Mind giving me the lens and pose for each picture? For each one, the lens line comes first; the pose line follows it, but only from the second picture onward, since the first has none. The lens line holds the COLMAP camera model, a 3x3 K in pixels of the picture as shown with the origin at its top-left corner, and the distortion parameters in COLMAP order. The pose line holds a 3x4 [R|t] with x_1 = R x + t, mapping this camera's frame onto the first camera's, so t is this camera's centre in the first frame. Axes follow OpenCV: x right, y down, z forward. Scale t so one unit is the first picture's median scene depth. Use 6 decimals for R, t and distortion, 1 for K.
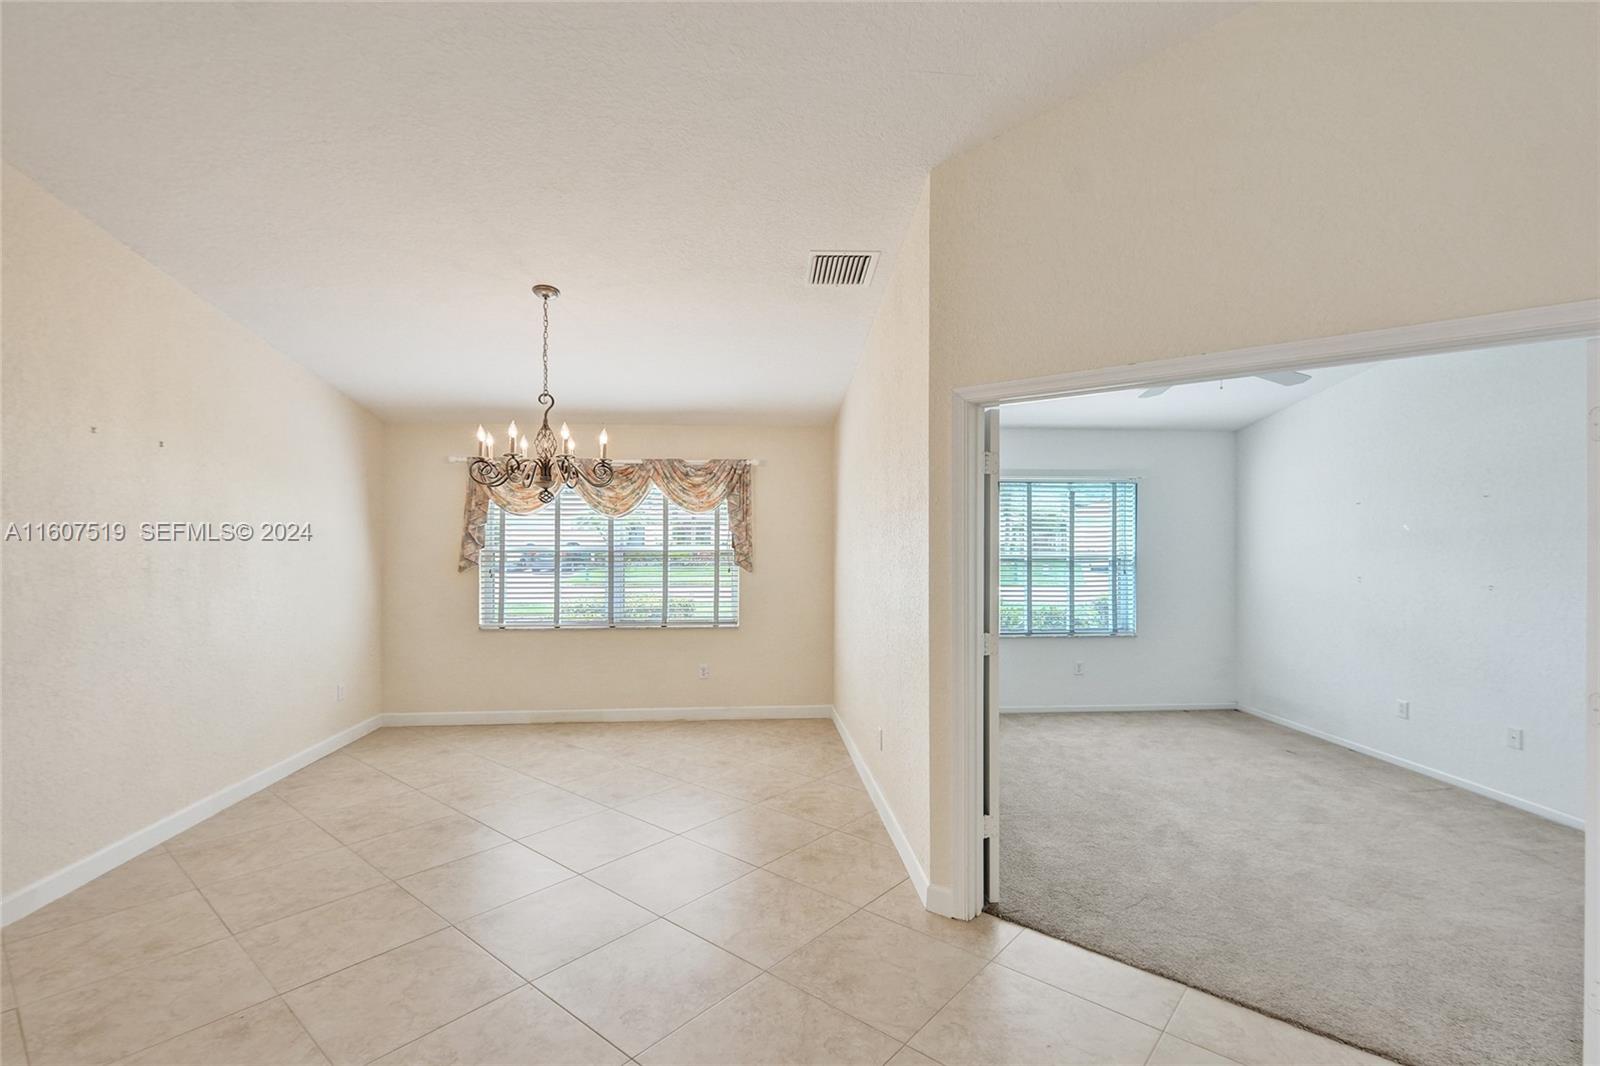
lens RADIAL K [[744.0, 0, 793.9], [0, 744.0, 535.1], [0, 0, 1]] dist [0.002620, -0.000185]
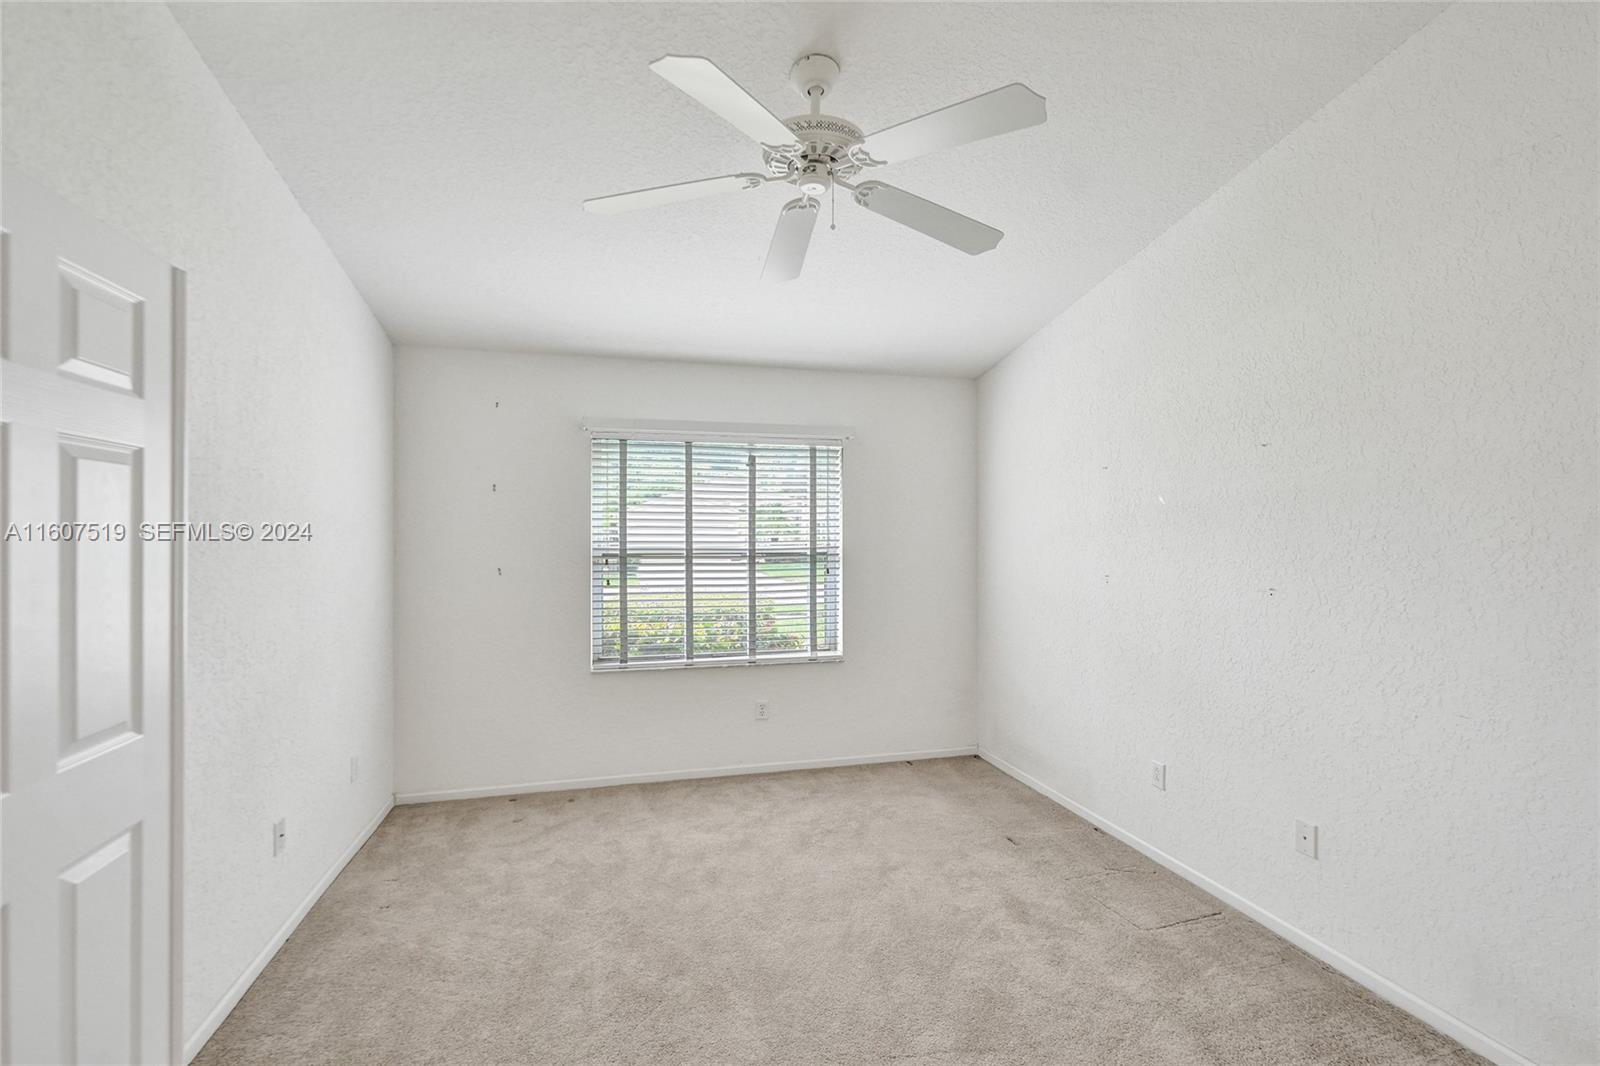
lens RADIAL K [[744.0, 0, 797.5], [0, 744.0, 527.1], [0, 0, 1]] dist [0.002620, -0.000185]
pose [[0.985240, -0.005270, 0.171098, 0.354857], [0.006447, 0.999959, -0.006325, 0.014975], [-0.171058, 0.007334, 0.985234, 0.367128]]
